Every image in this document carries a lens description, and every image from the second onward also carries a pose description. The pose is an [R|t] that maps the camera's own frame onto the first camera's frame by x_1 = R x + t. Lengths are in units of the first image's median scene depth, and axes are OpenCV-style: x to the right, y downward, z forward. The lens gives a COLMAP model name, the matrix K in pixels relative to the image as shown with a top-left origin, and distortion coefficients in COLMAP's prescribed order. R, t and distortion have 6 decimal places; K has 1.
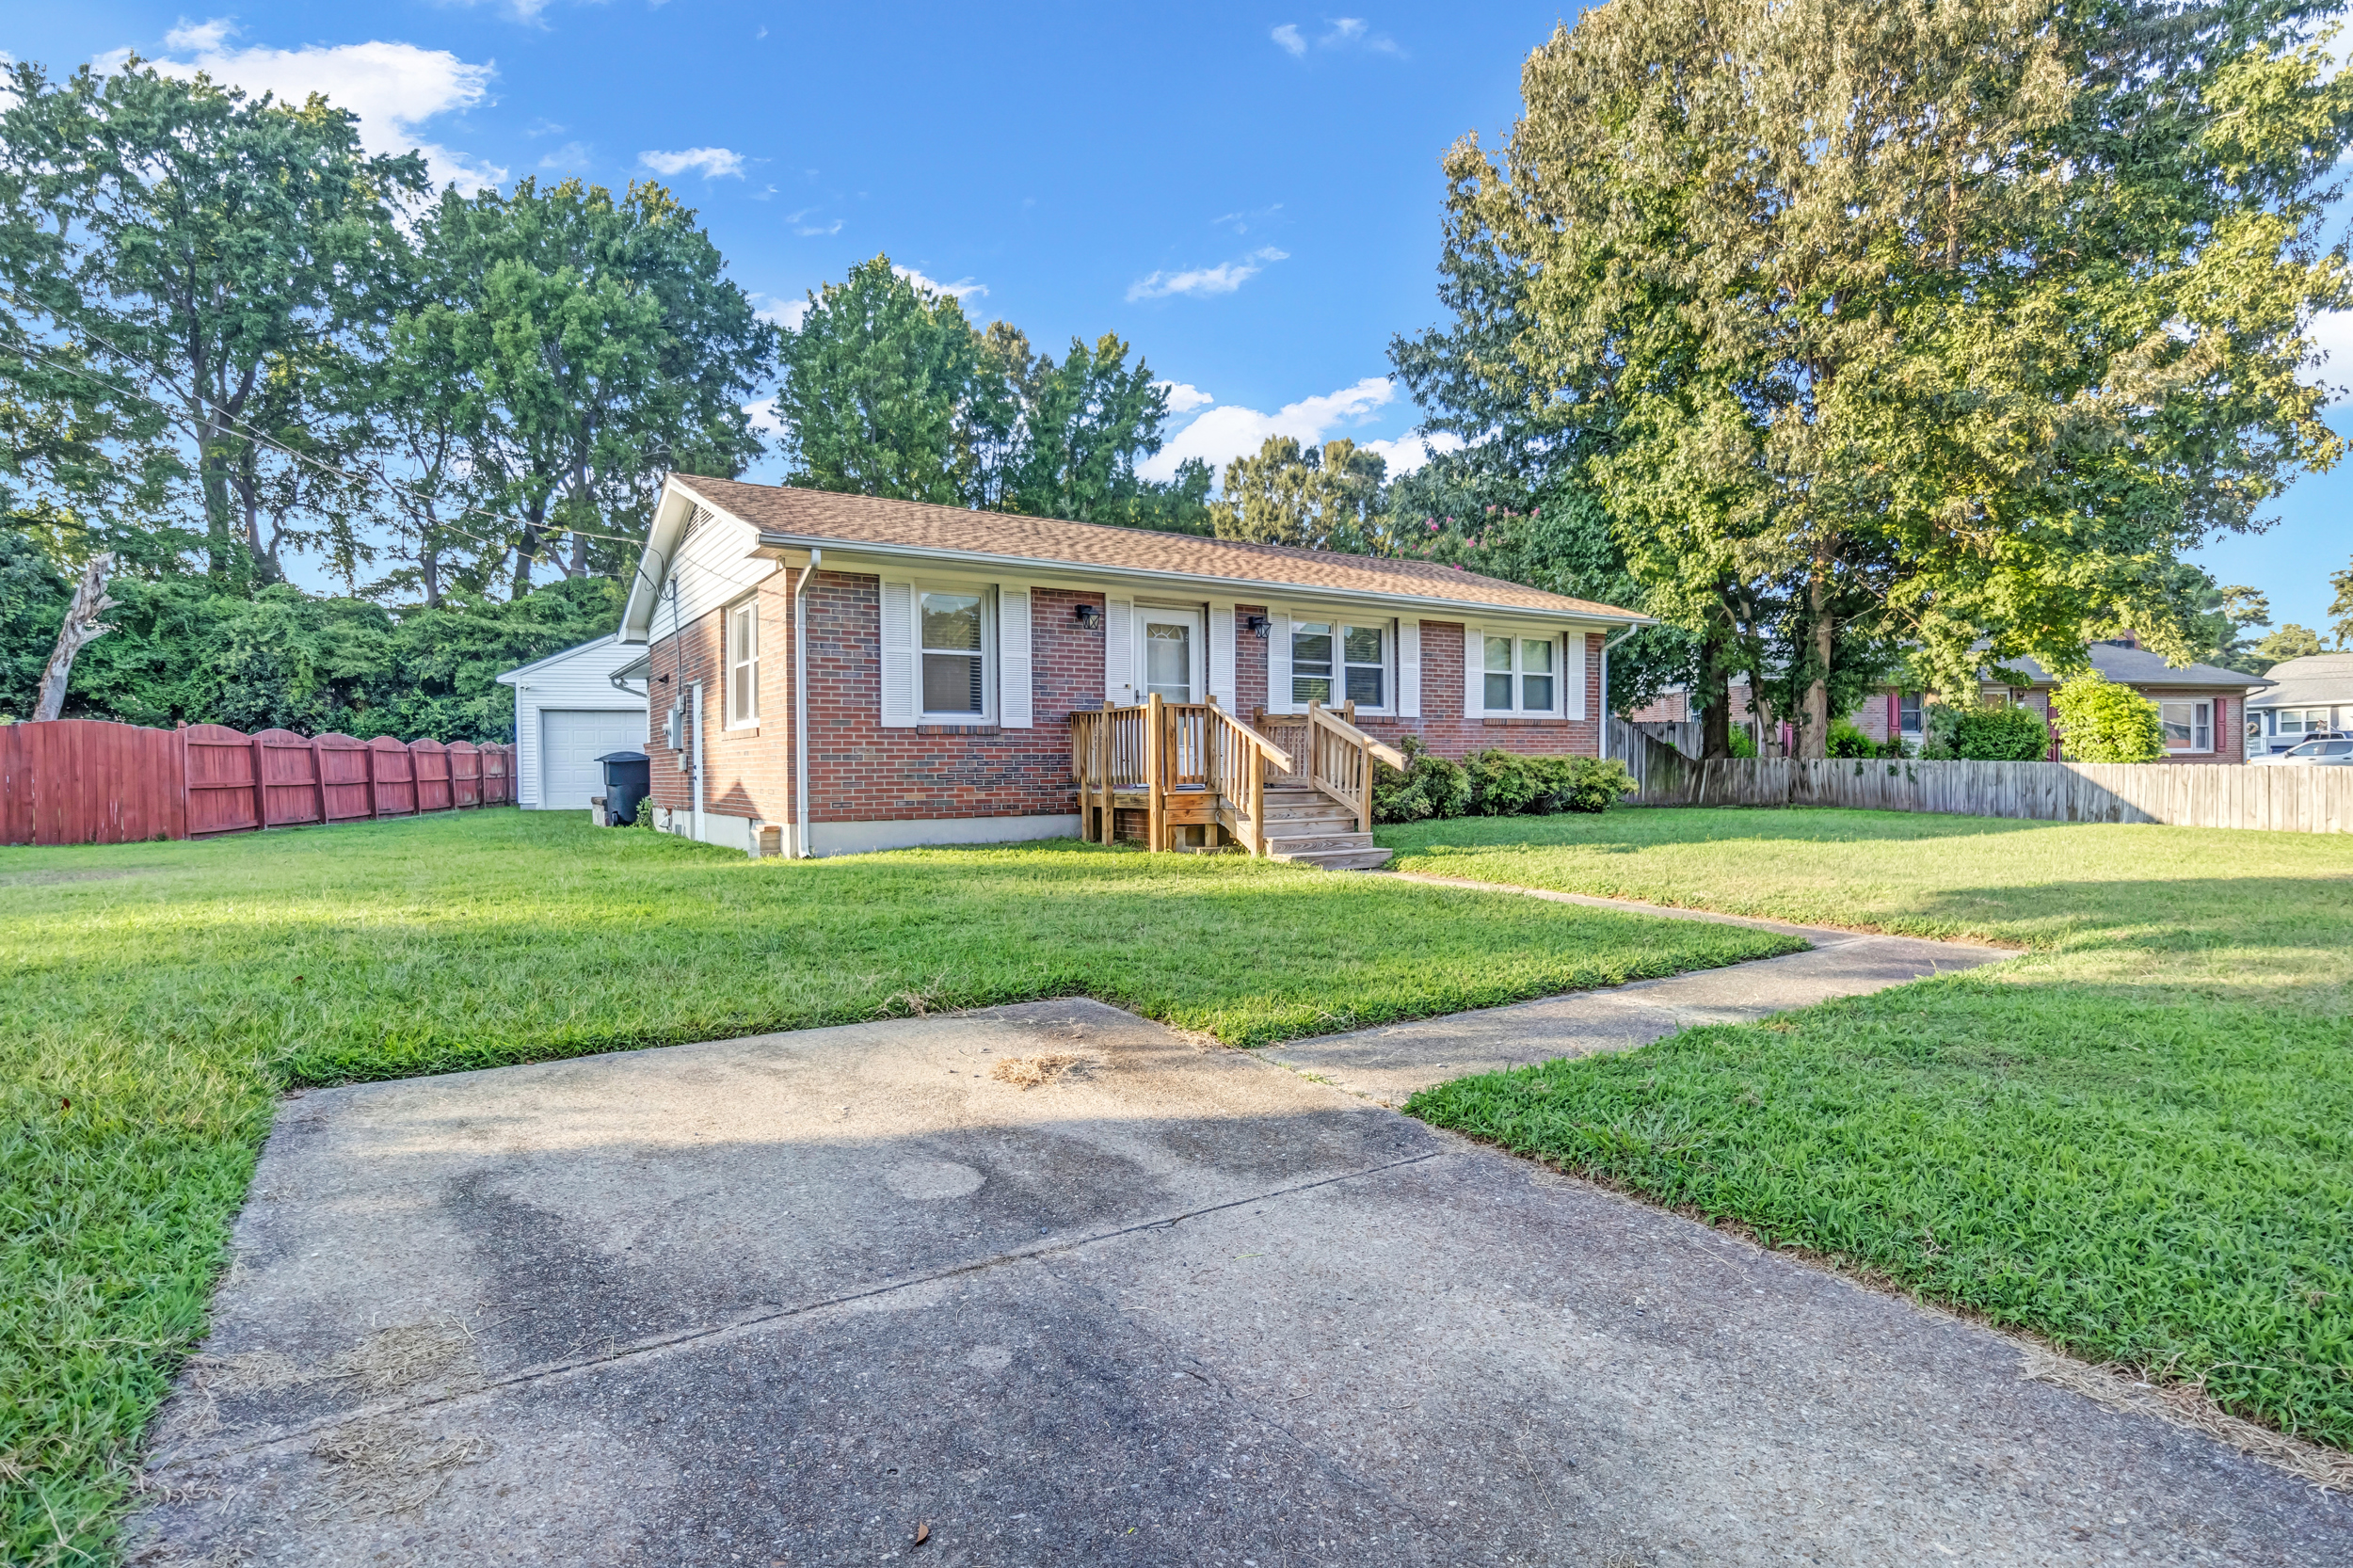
lens RADIAL K [[1179.7, 0, 1182.4], [0, 1179.7, 770.6], [0, 0, 1]] dist [-0.004322, -0.001048]
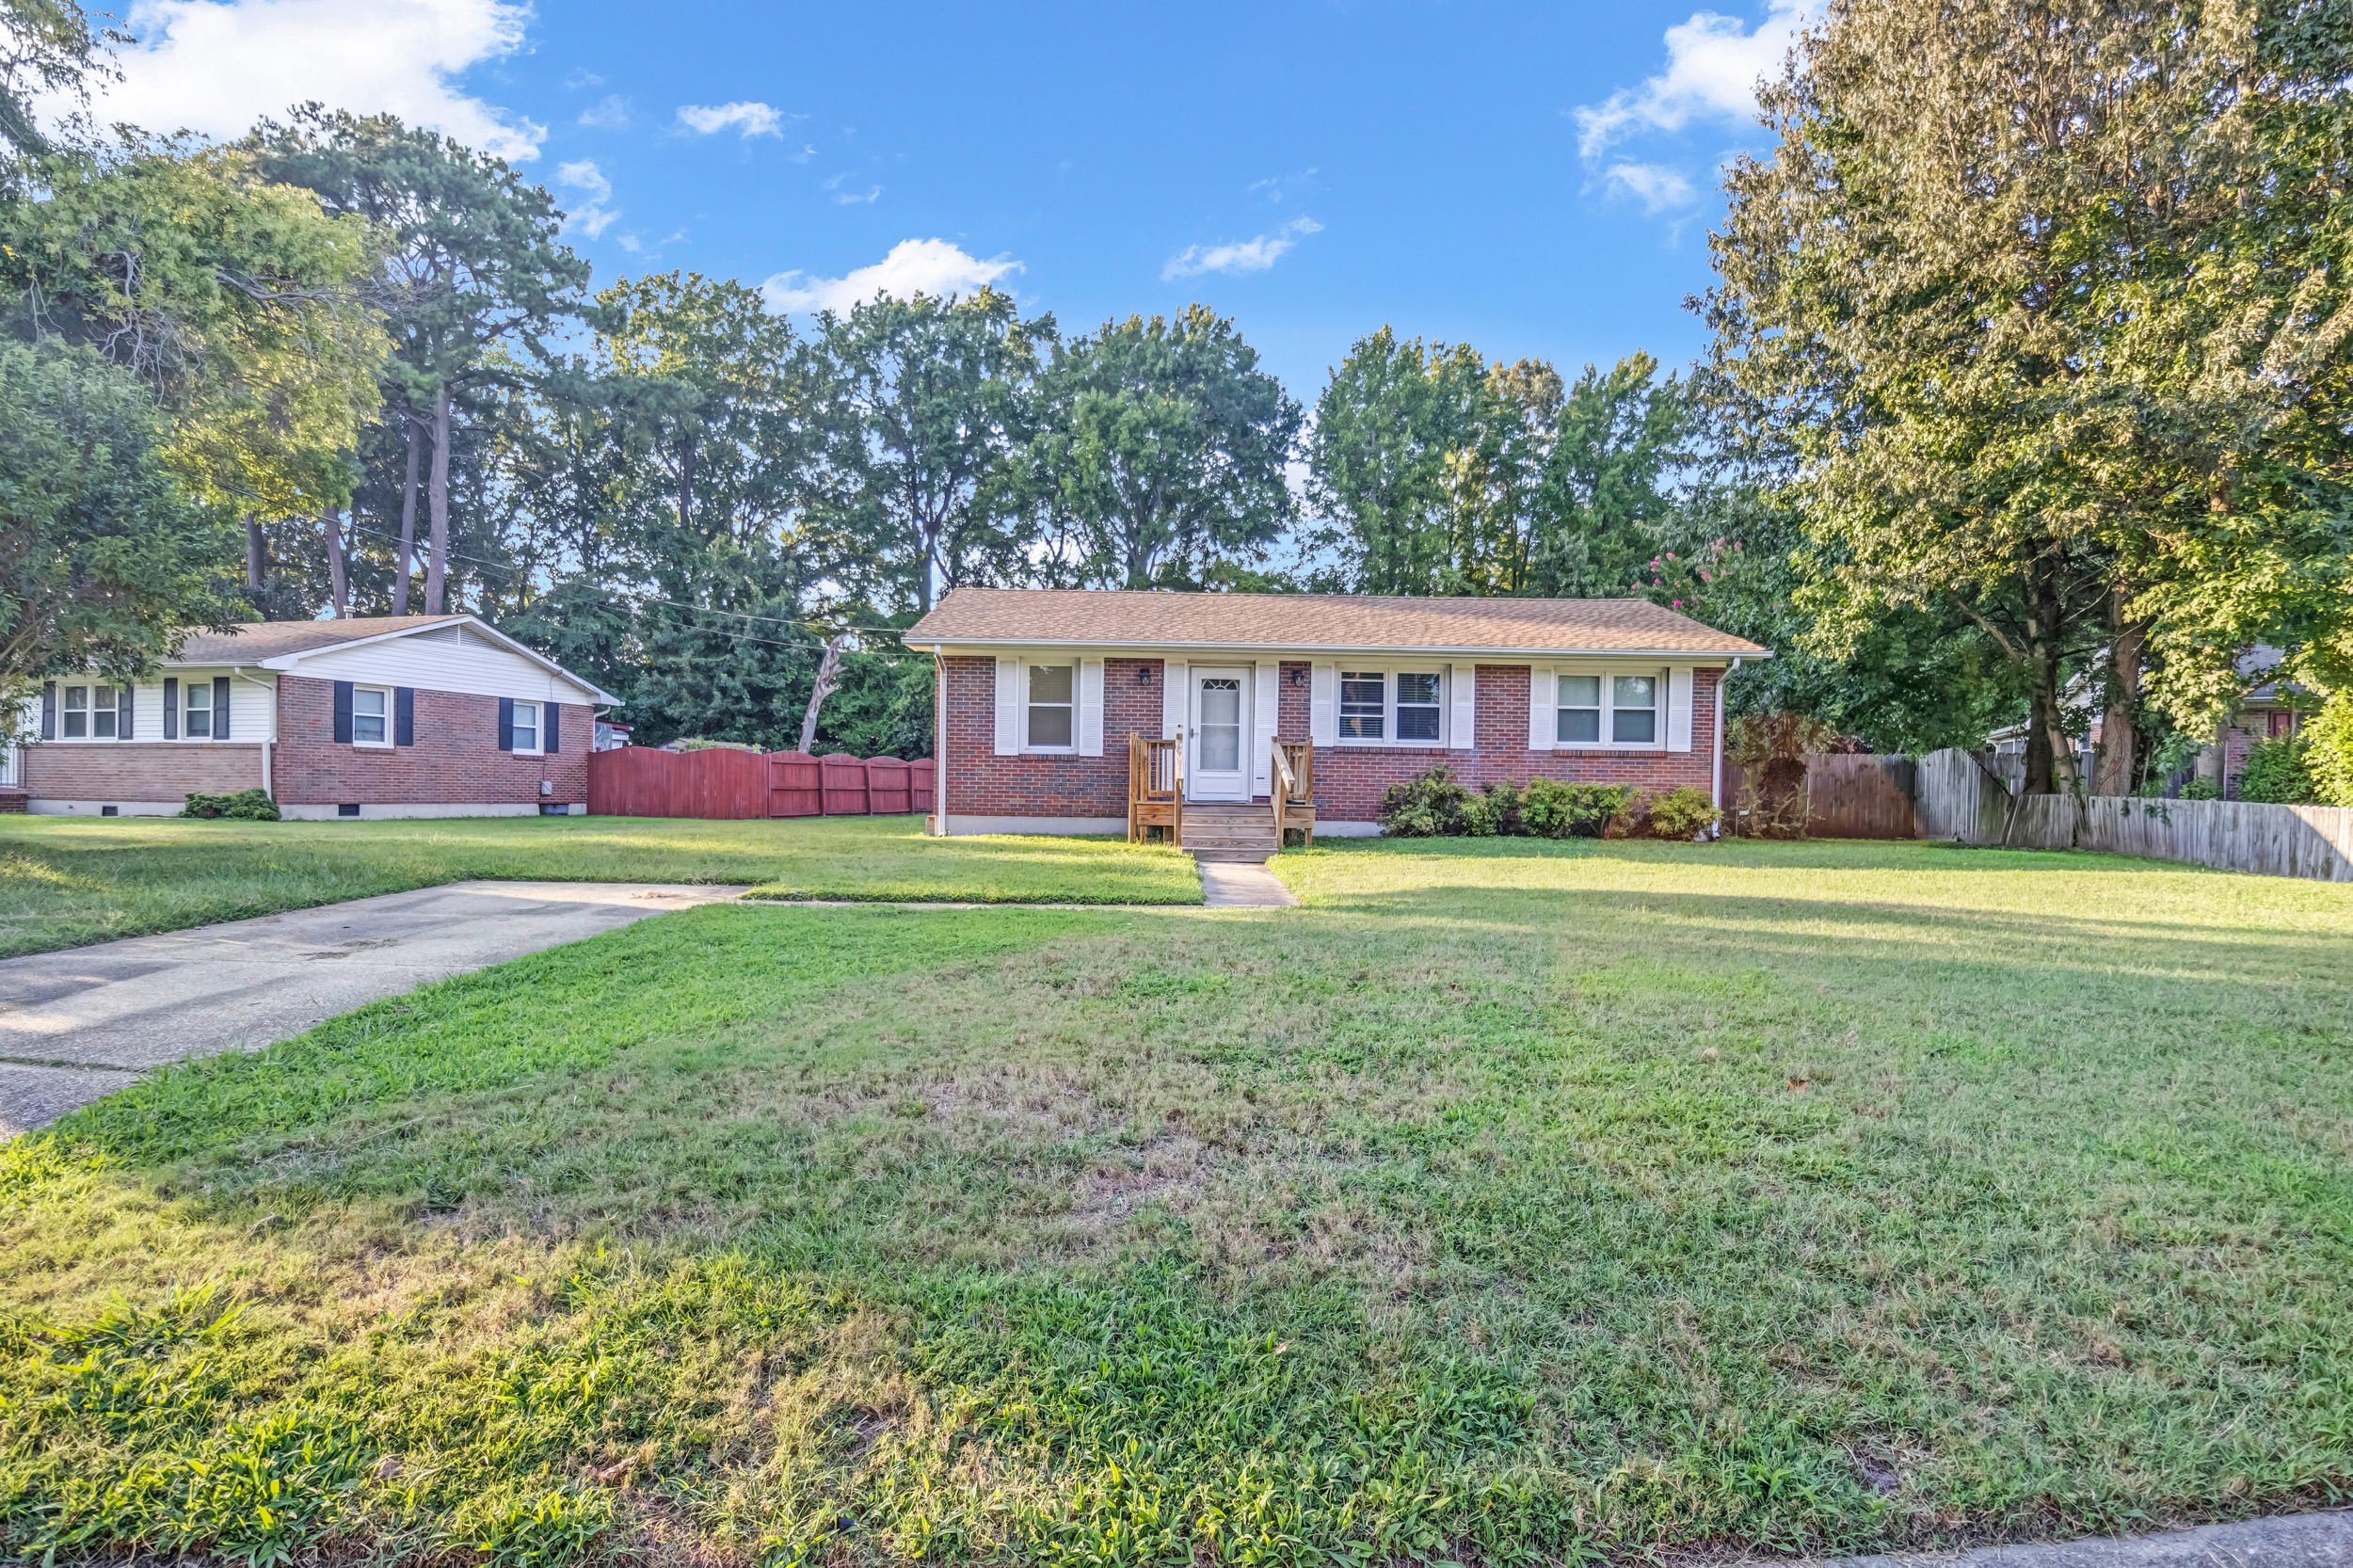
lens RADIAL K [[1179.7, 0, 1164.2], [0, 1179.7, 789.6], [0, 0, 1]] dist [-0.004322, -0.001048]
pose [[0.848436, 0.021024, -0.528880, 0.518247], [-0.023894, 0.999713, 0.001408, 0.000444], [0.528759, 0.011442, 0.848695, -0.131162]]
